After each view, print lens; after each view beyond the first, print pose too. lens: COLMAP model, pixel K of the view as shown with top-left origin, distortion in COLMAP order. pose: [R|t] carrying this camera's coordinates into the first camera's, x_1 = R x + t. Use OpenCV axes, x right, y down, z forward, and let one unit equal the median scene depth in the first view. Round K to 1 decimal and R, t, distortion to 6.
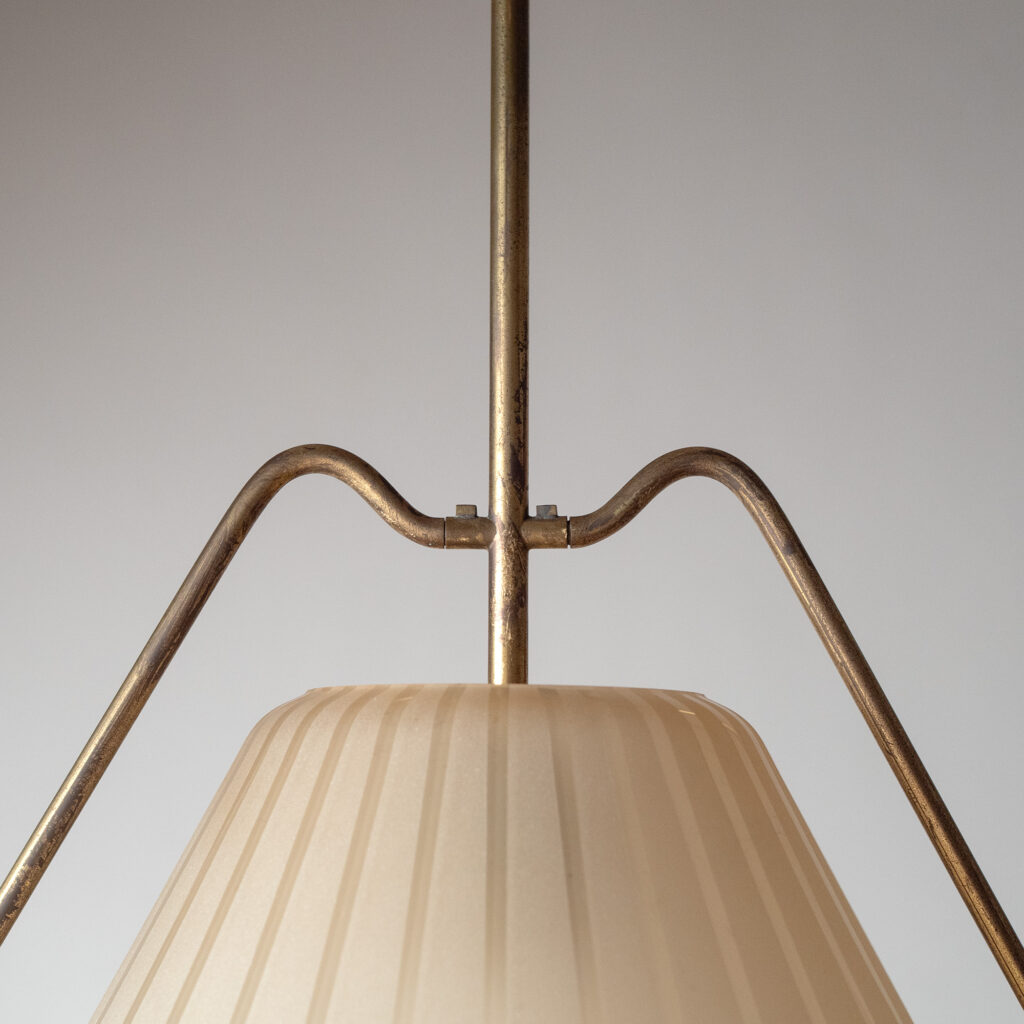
lens RADIAL K [[2076.3, 0, 512.0], [0, 2076.3, 512.0], [0, 0, 1]] dist [-0.059209, -0.204563]
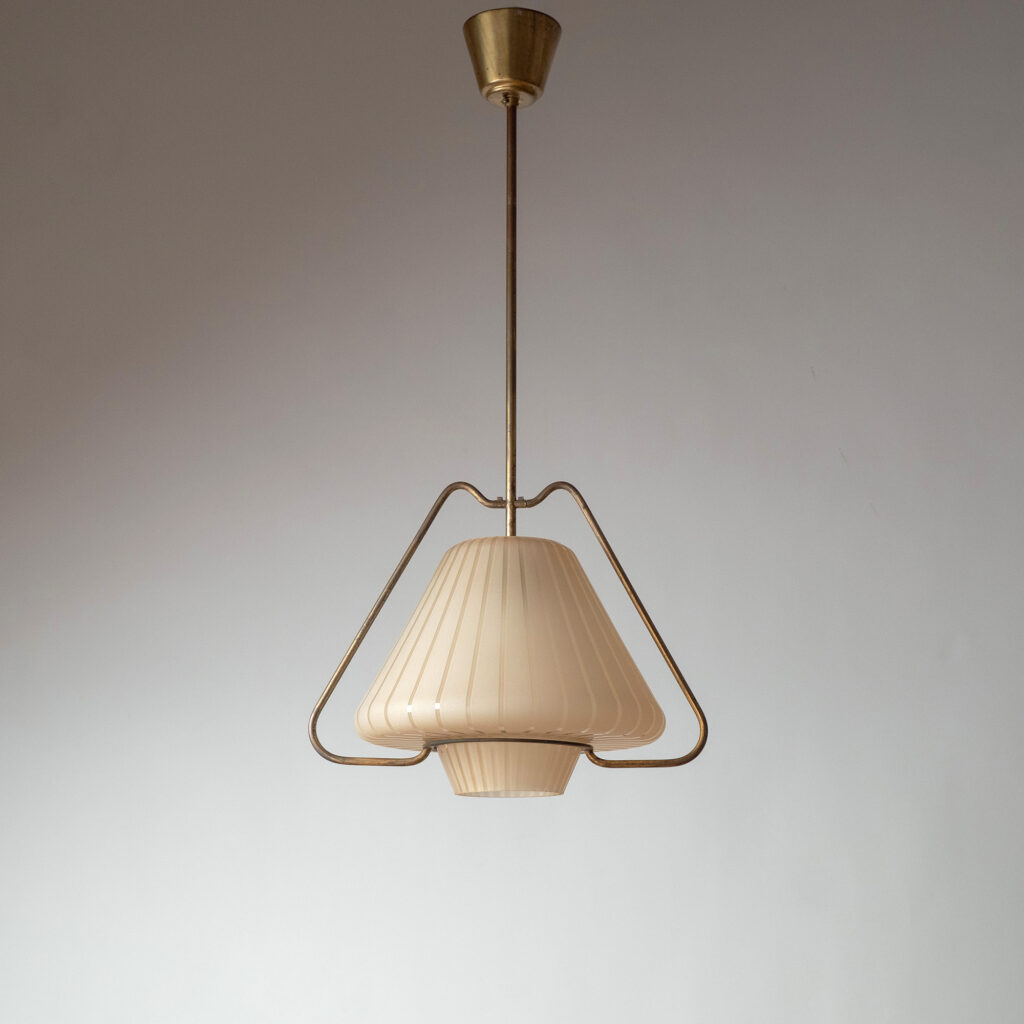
lens RADIAL K [[2076.3, 0, 512.0], [0, 2076.3, 512.0], [0, 0, 1]] dist [-0.059209, -0.204563]
pose [[0.999041, -0.009652, -0.042701, 0.164012], [0.006652, 0.997537, -0.069831, 0.292514], [0.043270, 0.069480, 0.996645, -2.819703]]
